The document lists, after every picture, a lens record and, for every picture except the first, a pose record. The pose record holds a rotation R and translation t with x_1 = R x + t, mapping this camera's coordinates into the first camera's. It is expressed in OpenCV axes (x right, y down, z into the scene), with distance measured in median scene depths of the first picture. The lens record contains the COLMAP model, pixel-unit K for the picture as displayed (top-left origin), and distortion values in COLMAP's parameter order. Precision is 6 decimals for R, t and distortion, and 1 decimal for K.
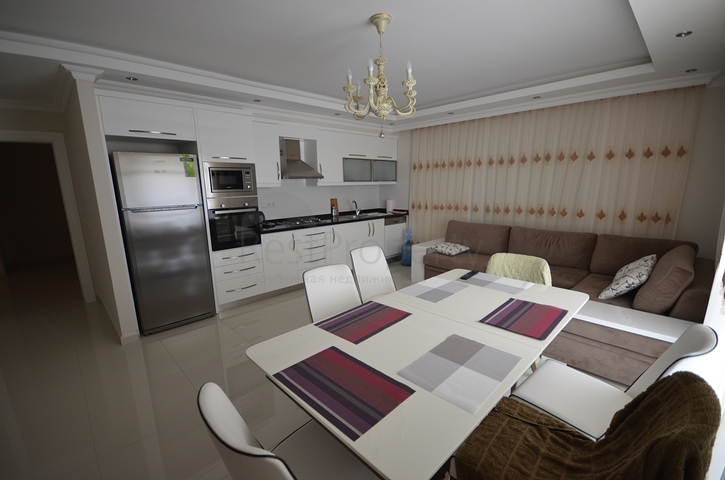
lens RADIAL K [[313.4, 0, 362.3], [0, 313.4, 249.7], [0, 0, 1]] dist [-0.013809, -0.000236]
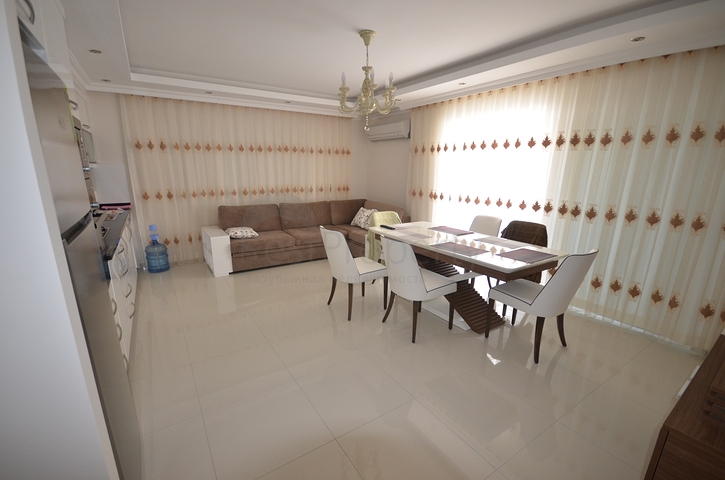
lens RADIAL K [[313.4, 0, 362.3], [0, 313.4, 249.7], [0, 0, 1]] dist [-0.013809, -0.000236]
pose [[0.191495, -0.230103, 0.954140, -0.707815], [0.190688, 0.962329, 0.193807, -0.078633], [-0.962792, 0.144830, 0.228159, 0.446722]]
